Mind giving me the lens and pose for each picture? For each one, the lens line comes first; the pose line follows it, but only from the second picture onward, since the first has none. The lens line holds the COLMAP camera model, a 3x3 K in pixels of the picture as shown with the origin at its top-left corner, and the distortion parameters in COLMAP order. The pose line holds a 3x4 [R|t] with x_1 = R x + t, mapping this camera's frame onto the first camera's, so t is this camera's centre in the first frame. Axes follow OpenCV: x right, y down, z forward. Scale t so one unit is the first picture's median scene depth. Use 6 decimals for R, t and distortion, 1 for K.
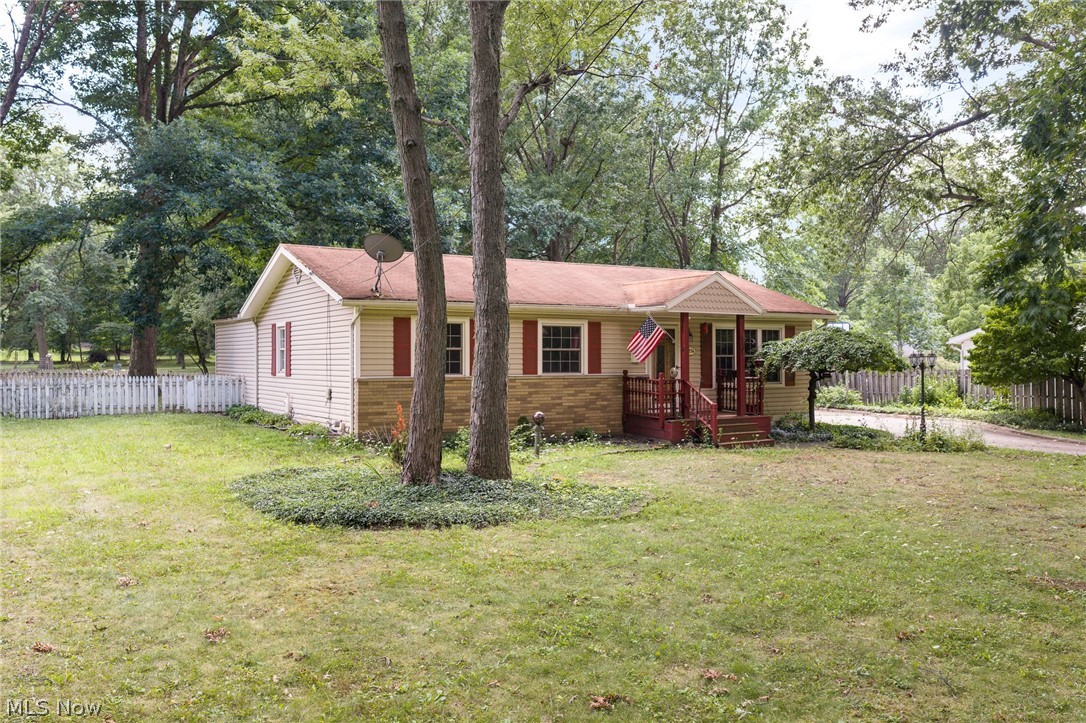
lens RADIAL K [[903.6, 0, 543.0], [0, 903.6, 361.5], [0, 0, 1]] dist [0.003888, -0.003164]
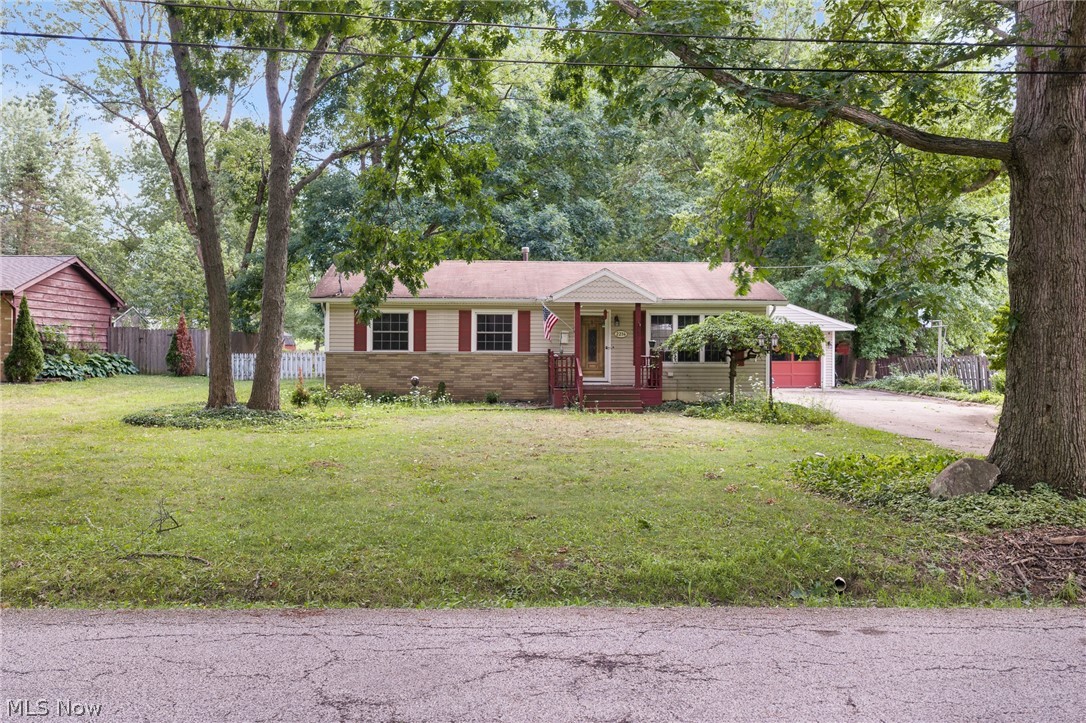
lens RADIAL K [[903.6, 0, 543.0], [0, 903.6, 361.5], [0, 0, 1]] dist [0.003888, -0.003164]
pose [[0.890531, 0.012334, -0.454756, 0.672209], [-0.008921, 0.999914, 0.009650, 0.015086], [0.454836, -0.004537, 0.890564, -0.119543]]
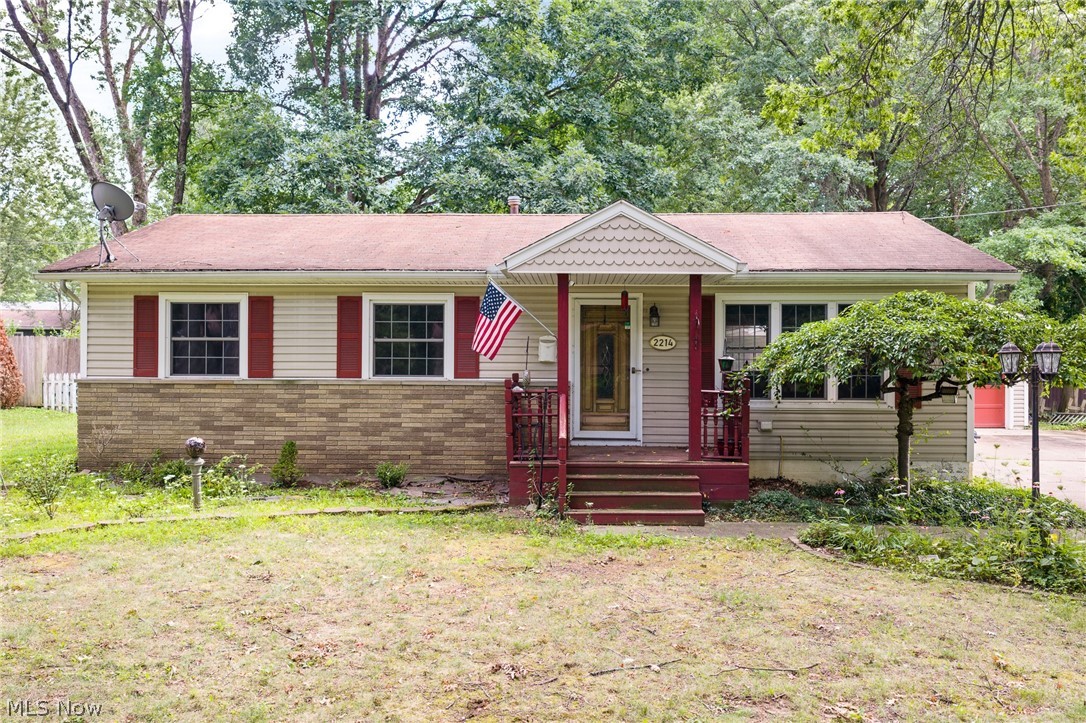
lens RADIAL K [[903.6, 0, 543.0], [0, 903.6, 361.5], [0, 0, 1]] dist [0.003888, -0.003164]
pose [[0.844198, 0.008899, -0.535958, 0.450519], [-0.009534, 0.999953, 0.001586, 0.000024], [0.535947, 0.003772, 0.844243, 0.505799]]
